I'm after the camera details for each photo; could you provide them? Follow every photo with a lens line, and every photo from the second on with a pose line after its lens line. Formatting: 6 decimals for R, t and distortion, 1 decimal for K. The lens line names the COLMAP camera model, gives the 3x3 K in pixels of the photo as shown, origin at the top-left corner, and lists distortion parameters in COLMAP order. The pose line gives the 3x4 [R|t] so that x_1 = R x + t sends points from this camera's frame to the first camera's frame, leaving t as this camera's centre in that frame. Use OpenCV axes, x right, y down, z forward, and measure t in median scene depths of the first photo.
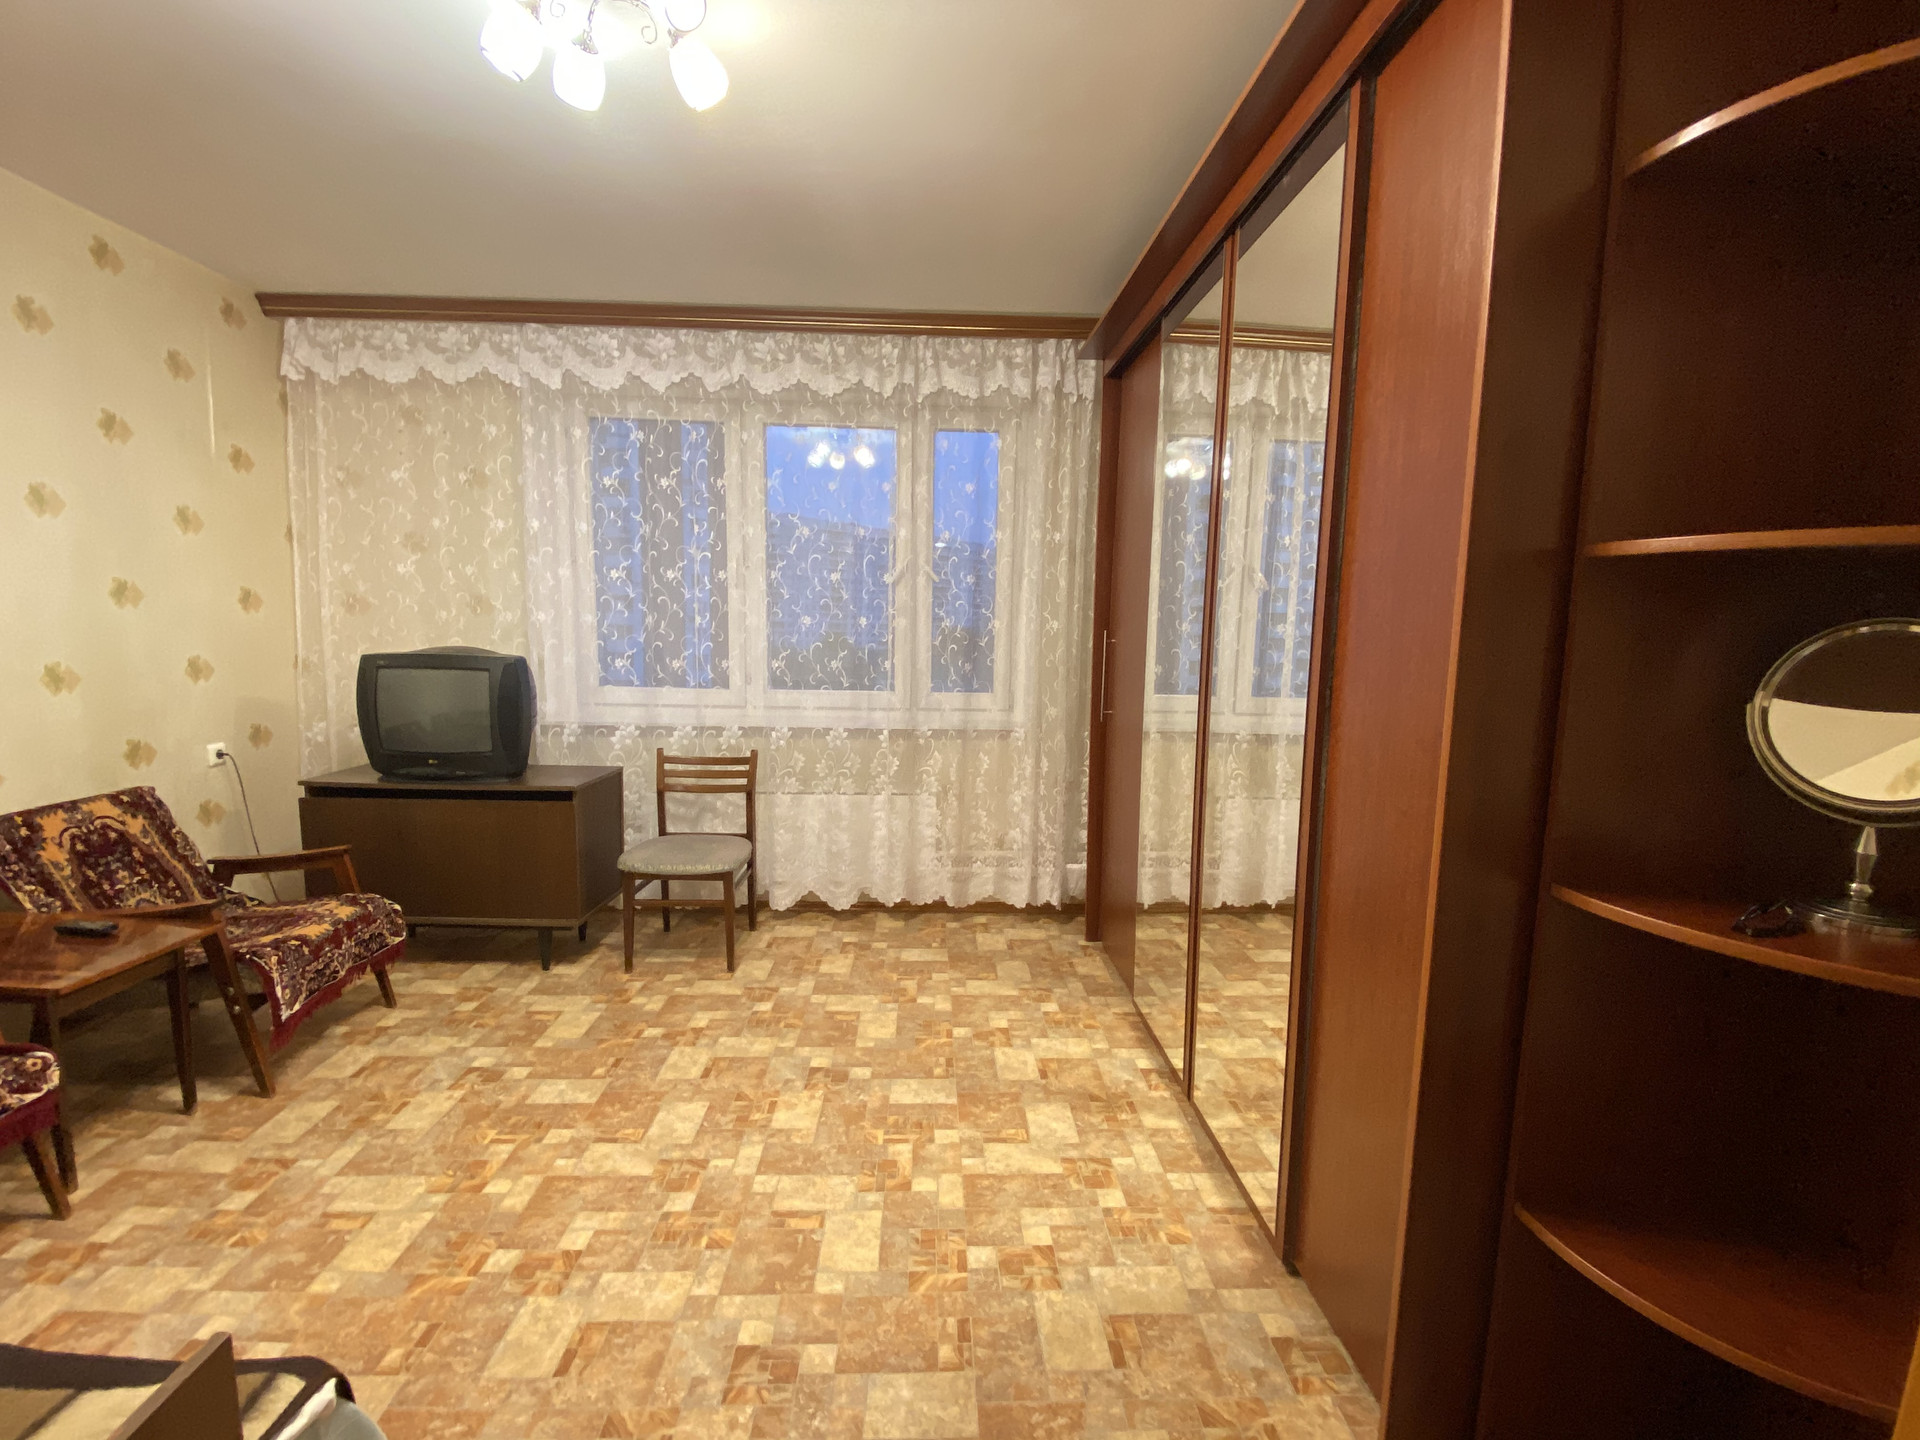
lens RADIAL K [[848.9, 0, 962.2], [0, 848.9, 727.7], [0, 0, 1]] dist [-0.008995, -0.009266]
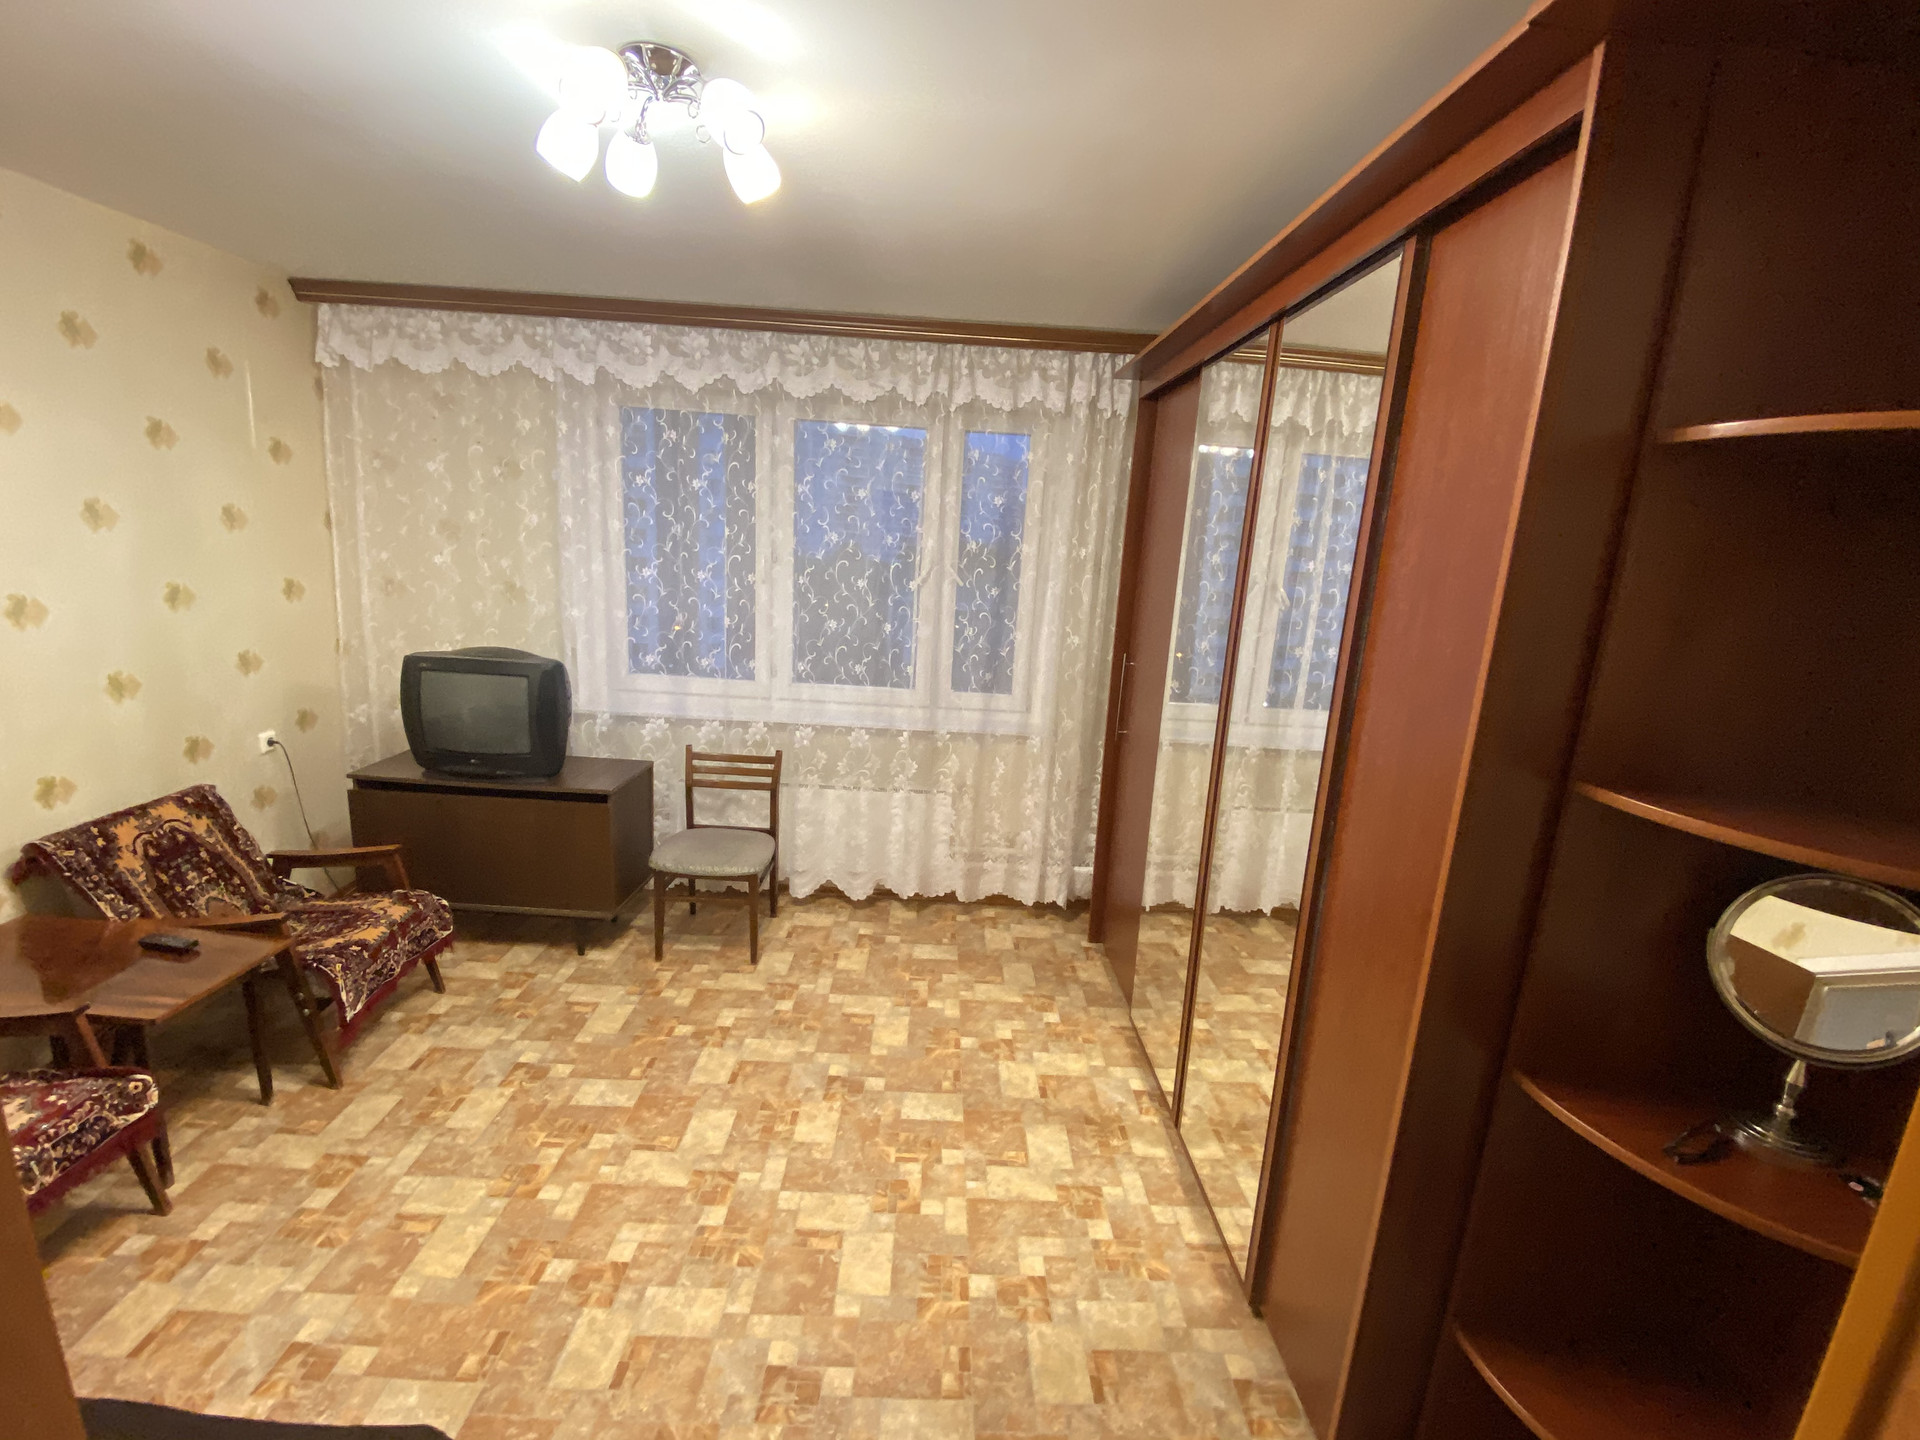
lens RADIAL K [[848.9, 0, 961.8], [0, 848.9, 723.6], [0, 0, 1]] dist [-0.008995, -0.009266]
pose [[0.998973, 0.043928, -0.011070, -0.013198], [-0.042676, 0.994528, 0.095356, -0.122727], [0.015199, -0.094786, 0.995382, -0.026959]]
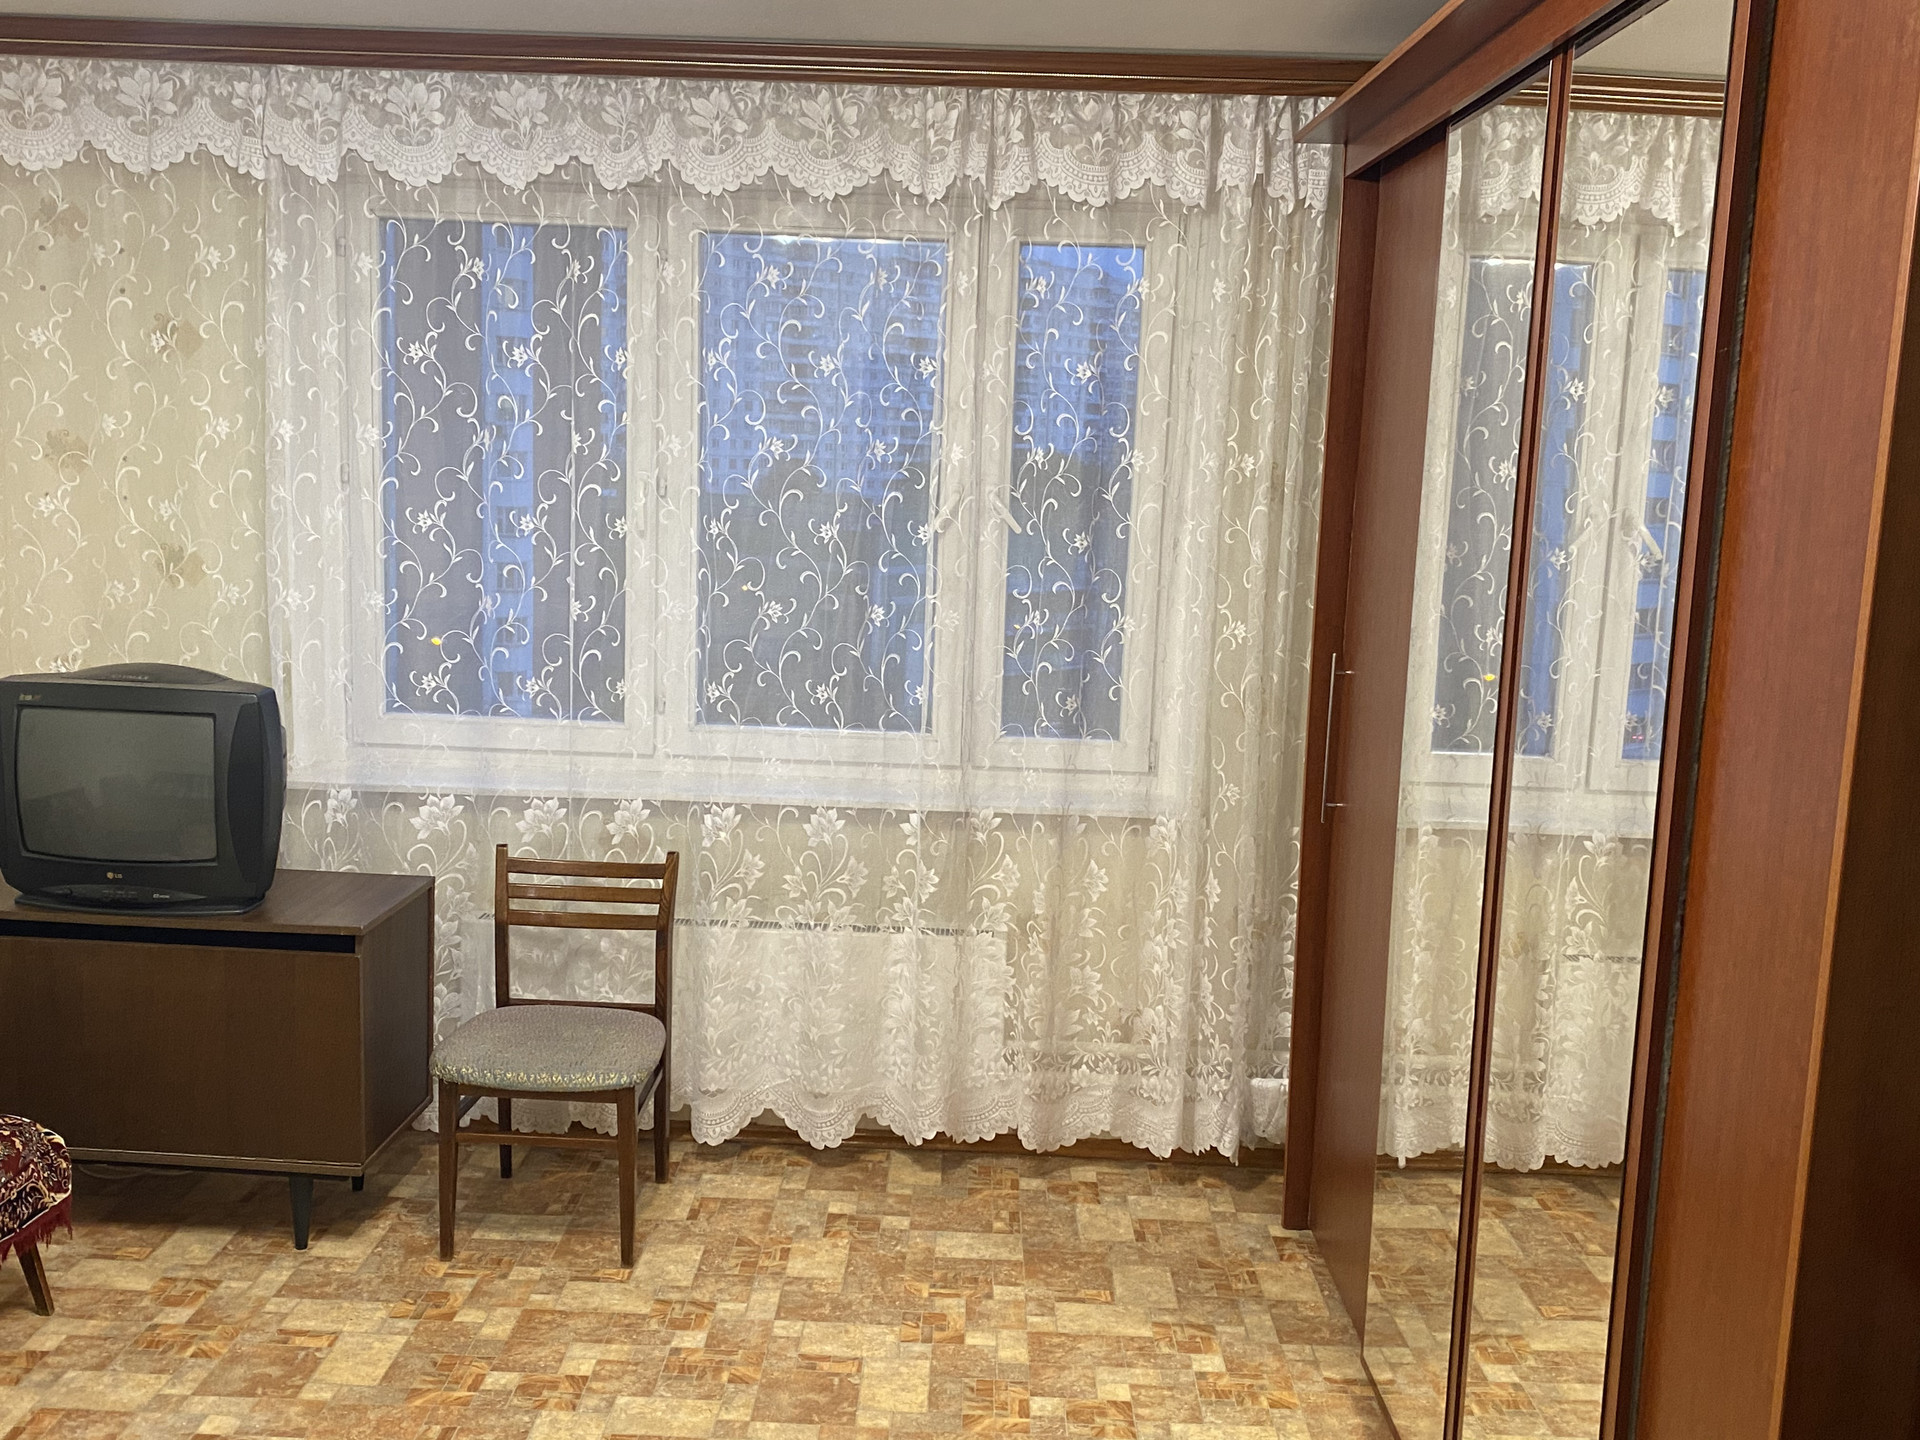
lens RADIAL K [[1808.8, 0, 948.6], [0, 1808.8, 694.1], [0, 0, 1]] dist [-0.029600, 0.000000]
pose [[0.998071, 0.025195, -0.056746, -0.008102], [-0.024156, 0.999529, 0.018923, -0.108070], [0.057196, -0.017516, 0.998209, -0.145955]]
